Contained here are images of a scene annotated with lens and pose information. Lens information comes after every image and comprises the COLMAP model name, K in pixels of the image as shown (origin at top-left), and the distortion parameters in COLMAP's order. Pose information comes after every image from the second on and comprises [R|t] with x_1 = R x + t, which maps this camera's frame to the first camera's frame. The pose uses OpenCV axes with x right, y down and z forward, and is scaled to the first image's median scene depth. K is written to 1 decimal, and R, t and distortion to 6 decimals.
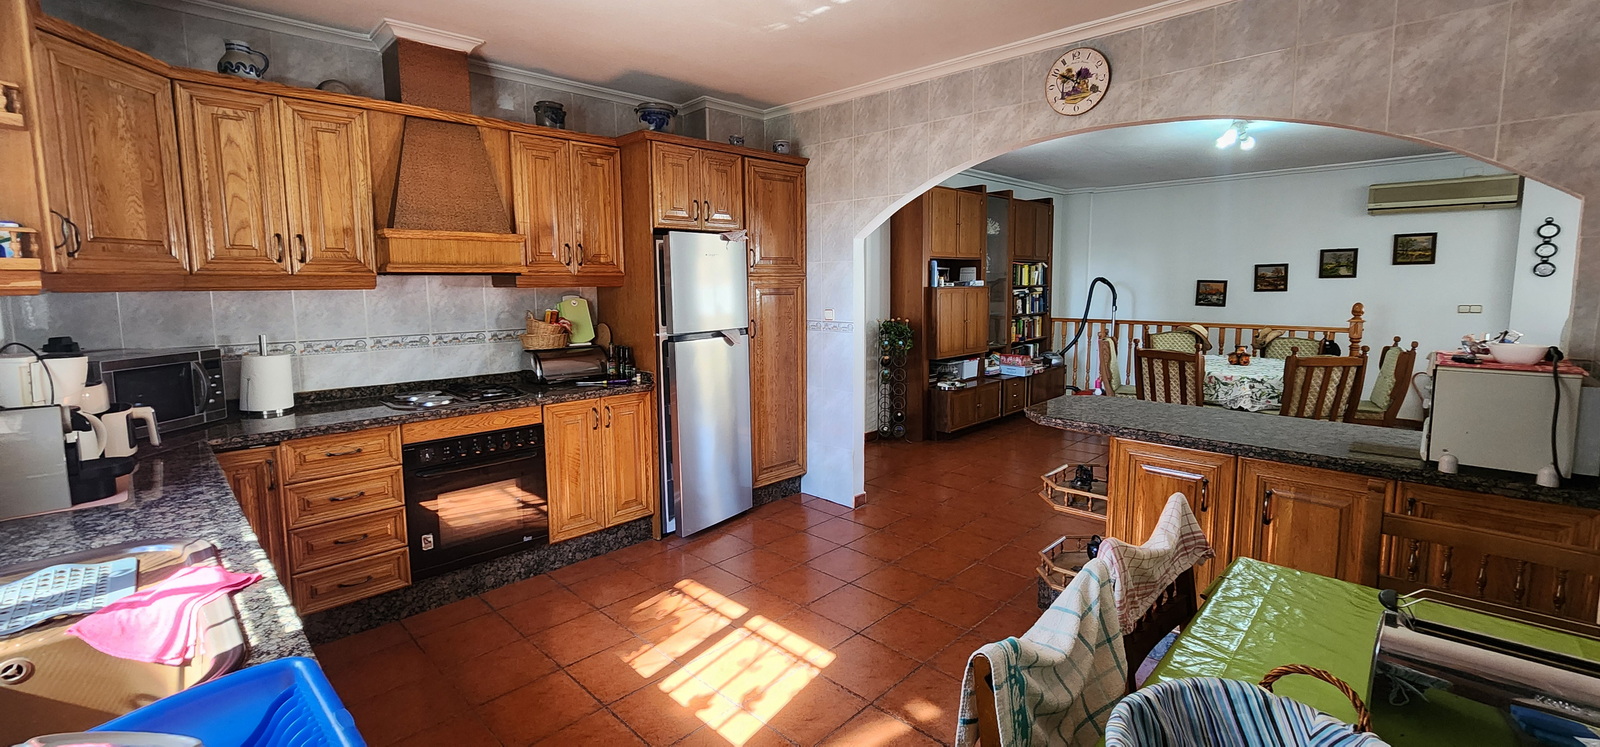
lens RADIAL K [[662.2, 0, 798.9], [0, 662.2, 352.6], [0, 0, 1]] dist [-0.002599, 0.000465]
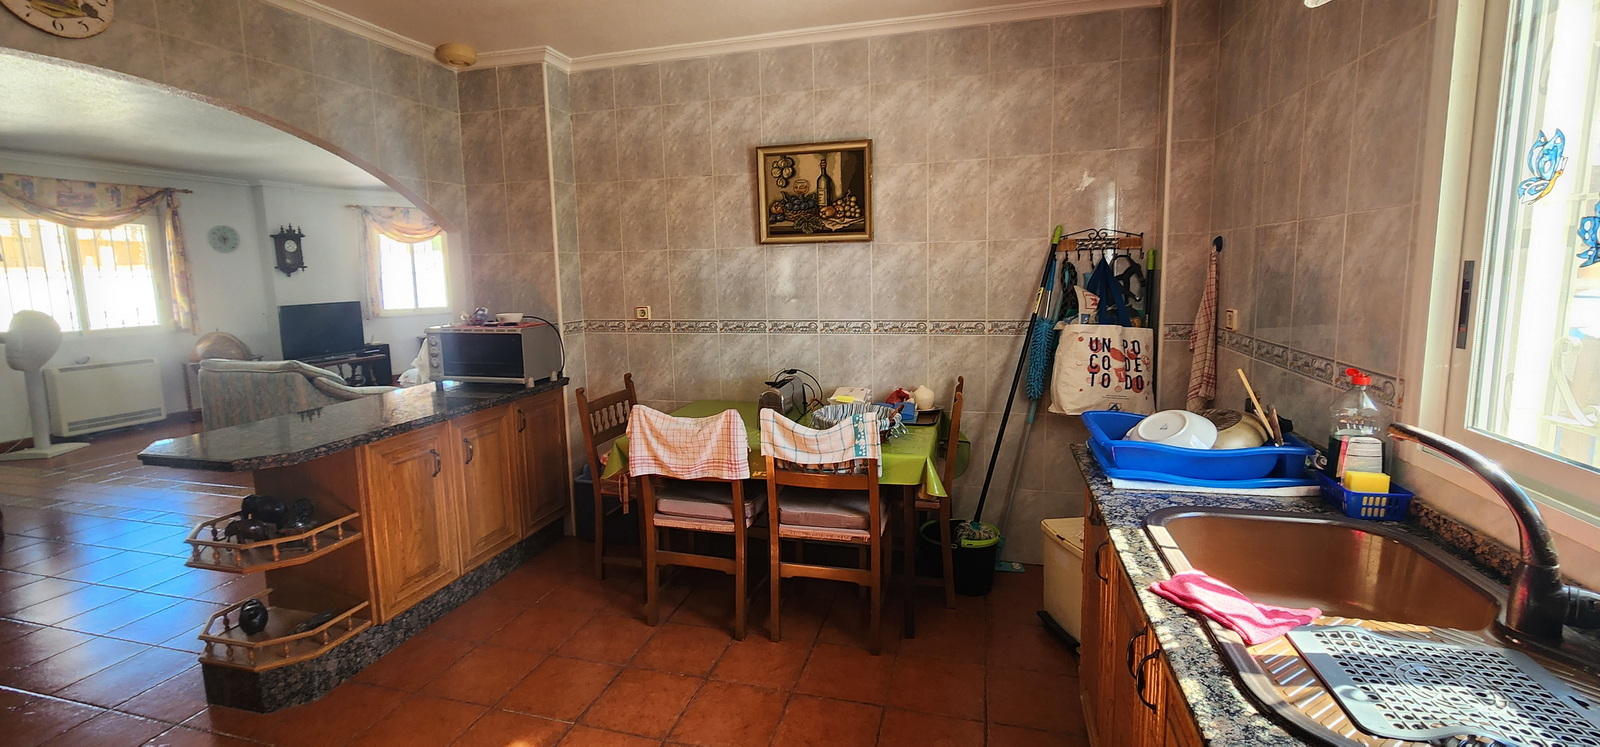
lens RADIAL K [[662.2, 0, 798.9], [0, 662.2, 352.6], [0, 0, 1]] dist [-0.002599, 0.000465]
pose [[-0.486688, -0.093541, 0.868553, -1.435305], [0.112520, 0.979256, 0.168513, -0.206755], [-0.866299, 0.179743, -0.466067, 1.917712]]
